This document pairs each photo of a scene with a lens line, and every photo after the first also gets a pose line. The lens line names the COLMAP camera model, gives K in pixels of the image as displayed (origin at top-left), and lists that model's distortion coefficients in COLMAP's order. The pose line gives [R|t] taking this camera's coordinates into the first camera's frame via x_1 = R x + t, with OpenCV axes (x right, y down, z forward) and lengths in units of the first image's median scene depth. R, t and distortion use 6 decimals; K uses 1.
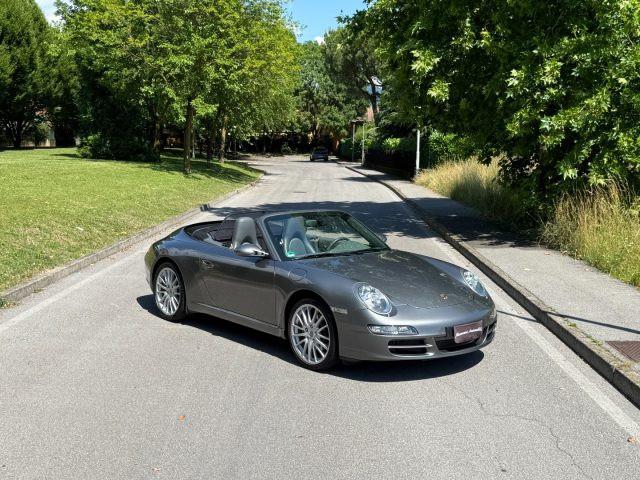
lens RADIAL K [[771.7, 0, 320.0], [0, 771.7, 240.0], [0, 0, 1]] dist [0.201342, -0.332290]
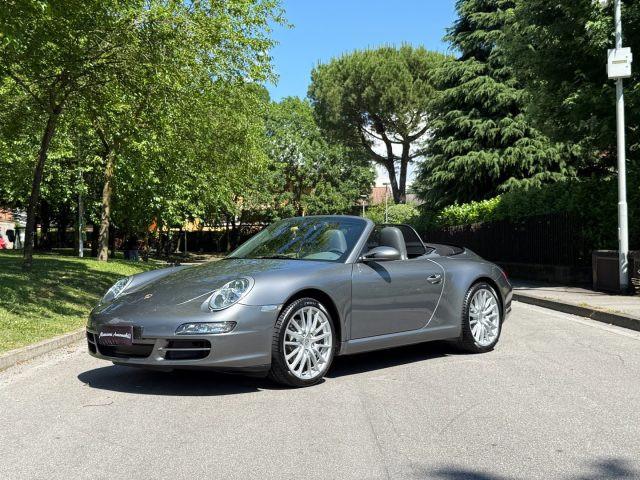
lens RADIAL K [[849.5, 0, 320.0], [0, 849.5, 240.0], [0, 0, 1]] dist [0.194547, -0.066217]
pose [[0.999076, -0.037263, 0.021396, -0.019966], [0.039778, 0.990366, -0.132640, -0.064496], [-0.016248, 0.133369, 0.990933, 0.777000]]
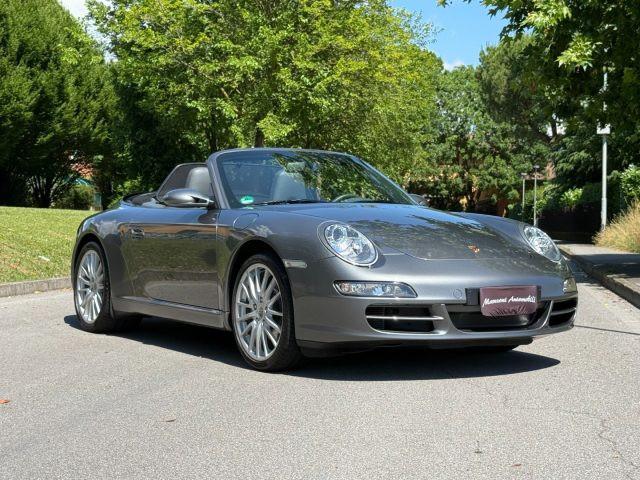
lens RADIAL K [[1135.7, 0, 335.0], [0, 1135.7, 240.5], [0, 0, 1]] dist [0.080151, 0.157870]
pose [[0.990605, -0.004610, -0.136680, 0.040611], [-0.010695, 0.993759, -0.111033, 0.038981], [0.136339, 0.111452, 0.984373, 0.025708]]
